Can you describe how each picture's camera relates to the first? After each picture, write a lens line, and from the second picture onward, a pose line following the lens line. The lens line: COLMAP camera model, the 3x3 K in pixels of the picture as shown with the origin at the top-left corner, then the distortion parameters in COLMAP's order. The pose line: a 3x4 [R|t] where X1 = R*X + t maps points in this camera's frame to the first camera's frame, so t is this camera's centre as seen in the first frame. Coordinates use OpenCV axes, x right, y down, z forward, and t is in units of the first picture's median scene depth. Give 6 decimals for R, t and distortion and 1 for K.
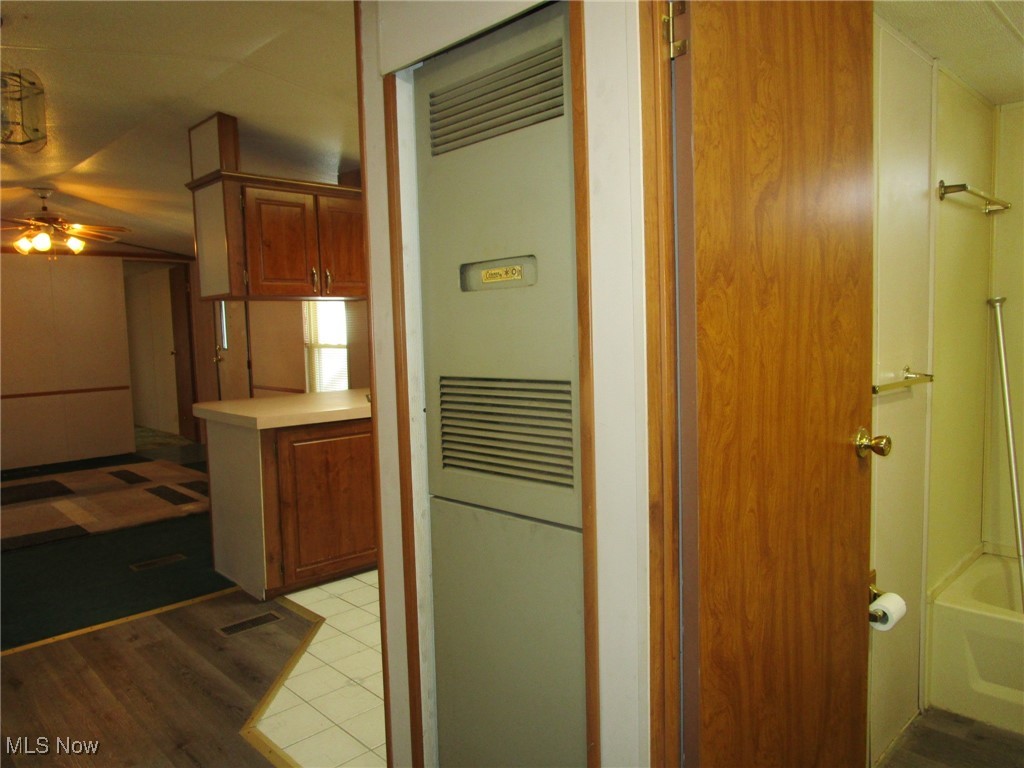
lens RADIAL K [[727.5, 0, 504.4], [0, 727.5, 388.9], [0, 0, 1]] dist [-0.034660, 0.014695]
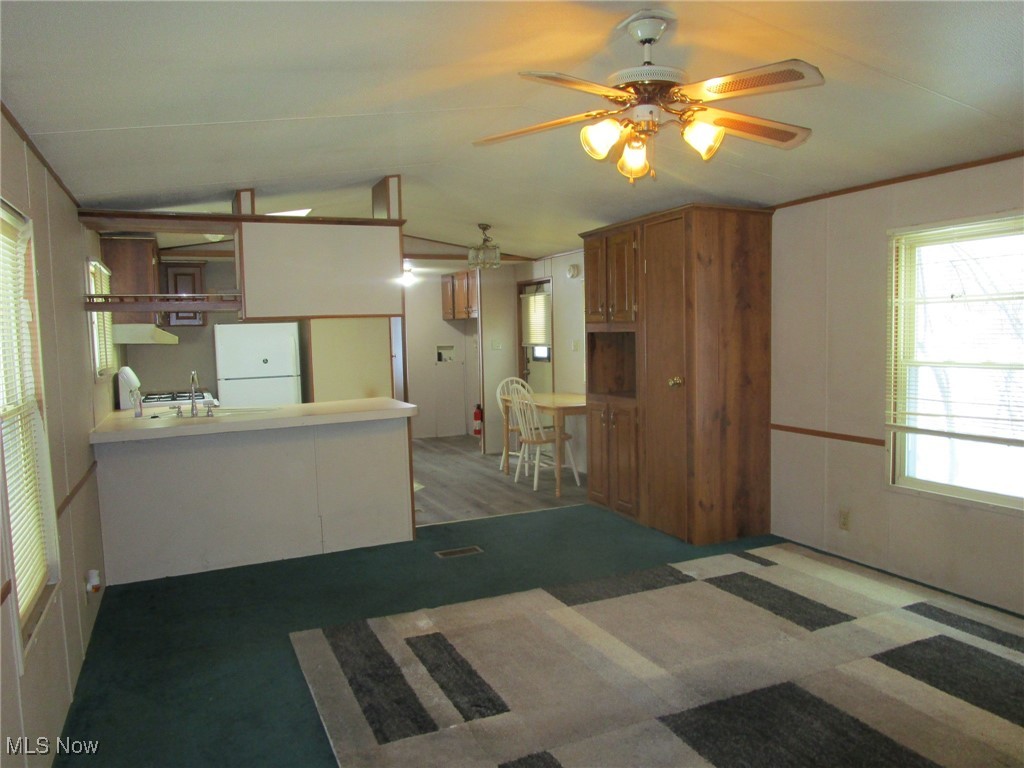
lens RADIAL K [[727.5, 0, 510.7], [0, 727.5, 386.1], [0, 0, 1]] dist [-0.034660, 0.014695]
pose [[-0.940295, 0.022940, 0.339587, -1.029916], [0.080510, 0.984403, 0.156428, -0.188696], [-0.330702, 0.174428, -0.927476, 2.153382]]
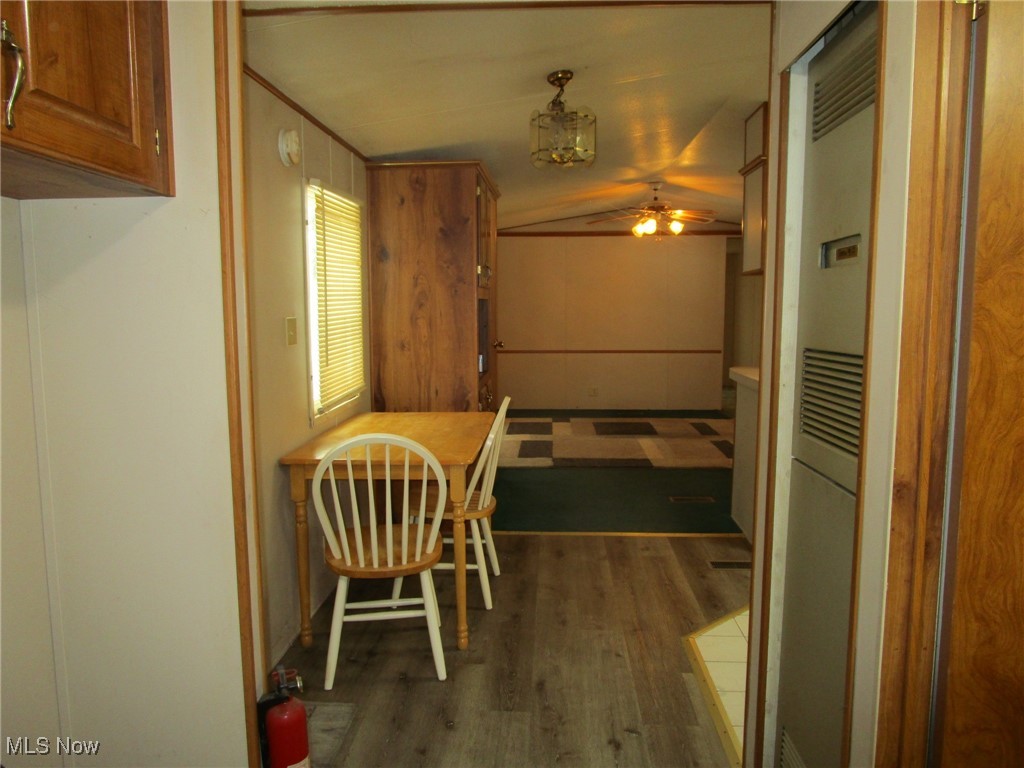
lens RADIAL K [[727.5, 0, 506.2], [0, 727.5, 387.8], [0, 0, 1]] dist [-0.034660, 0.014695]
pose [[0.674802, 0.108623, -0.729961, 0.172106], [-0.082417, 0.994013, 0.071726, 0.000655], [0.733382, 0.011761, 0.679715, -0.023254]]
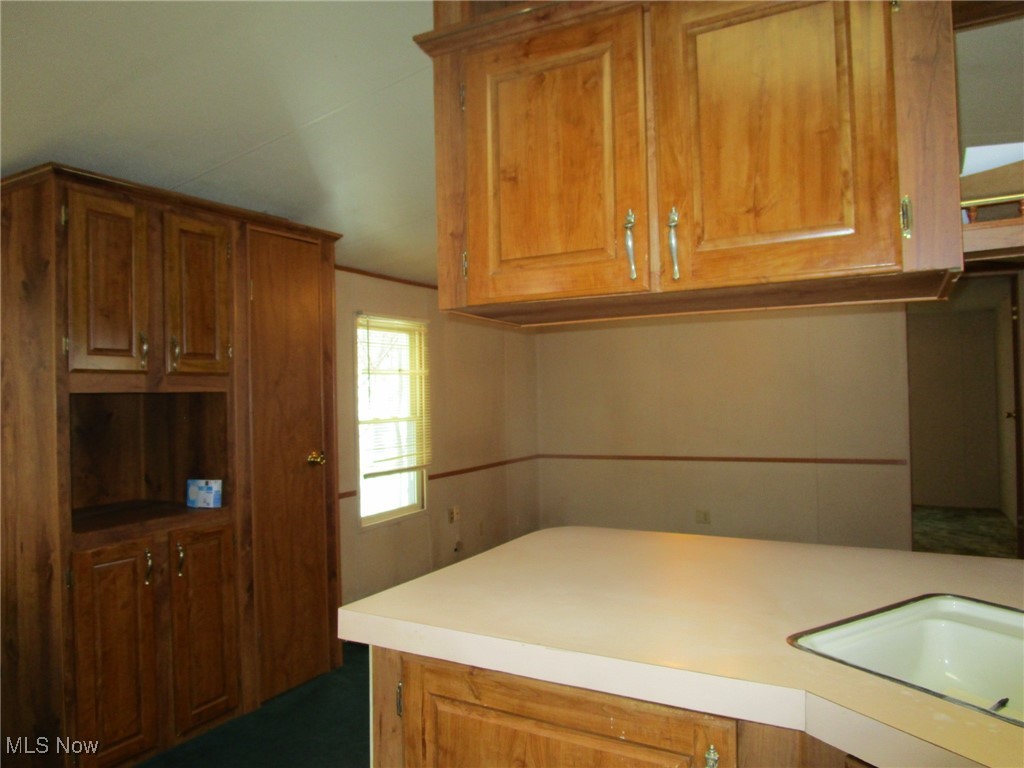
lens RADIAL K [[727.5, 0, 505.3], [0, 727.5, 388.3], [0, 0, 1]] dist [-0.034660, 0.014695]
pose [[0.293825, 0.008039, -0.955826, 0.059125], [-0.072701, 0.997256, -0.013961, -0.074113], [0.953091, 0.073592, 0.293603, 0.872046]]
